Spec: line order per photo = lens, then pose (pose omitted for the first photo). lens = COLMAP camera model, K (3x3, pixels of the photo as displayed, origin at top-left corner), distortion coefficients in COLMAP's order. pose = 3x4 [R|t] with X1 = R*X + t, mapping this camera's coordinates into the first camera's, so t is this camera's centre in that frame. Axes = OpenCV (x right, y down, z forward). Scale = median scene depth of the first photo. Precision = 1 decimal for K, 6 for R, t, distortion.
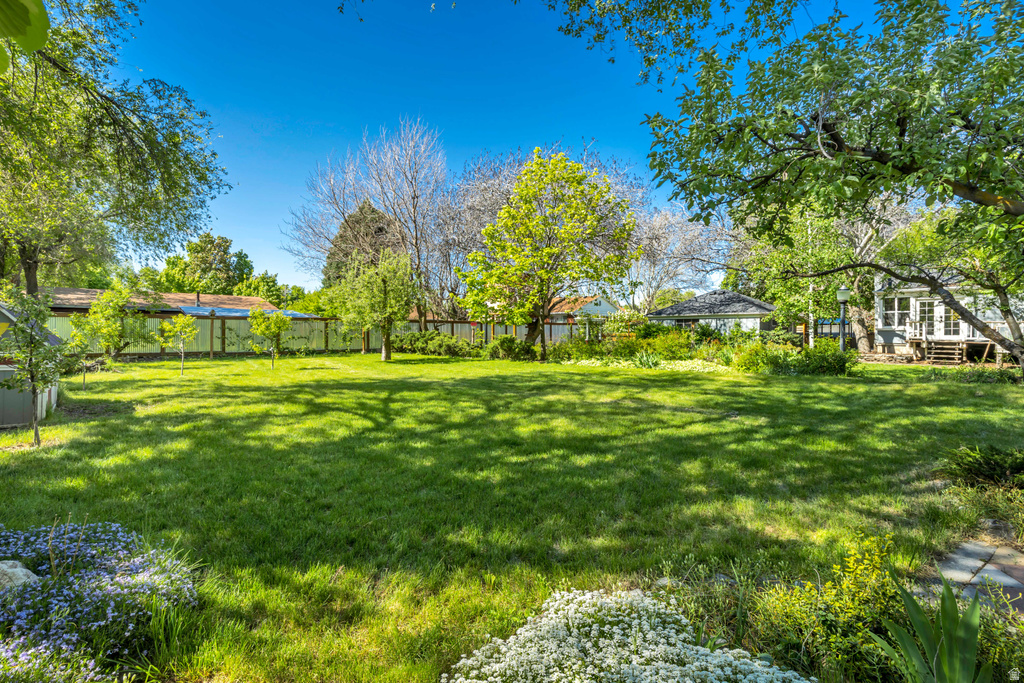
lens RADIAL K [[478.9, 0, 508.4], [0, 478.9, 342.5], [0, 0, 1]] dist [0.001881, 0.000675]
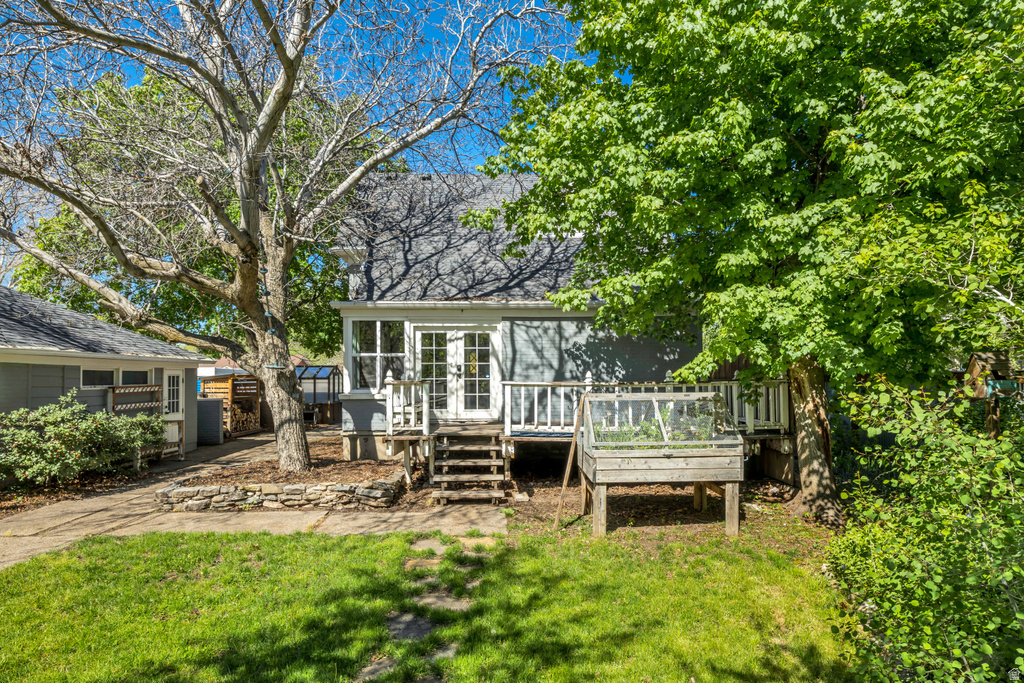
lens RADIAL K [[594.4, 0, 511.8], [0, 594.4, 343.8], [0, 0, 1]] dist [-0.000646, -0.000122]
pose [[0.673040, 0.045145, 0.738227, 0.535318], [0.020874, 0.996578, -0.079976, -0.030802], [-0.739312, 0.069237, 0.669795, 0.602271]]
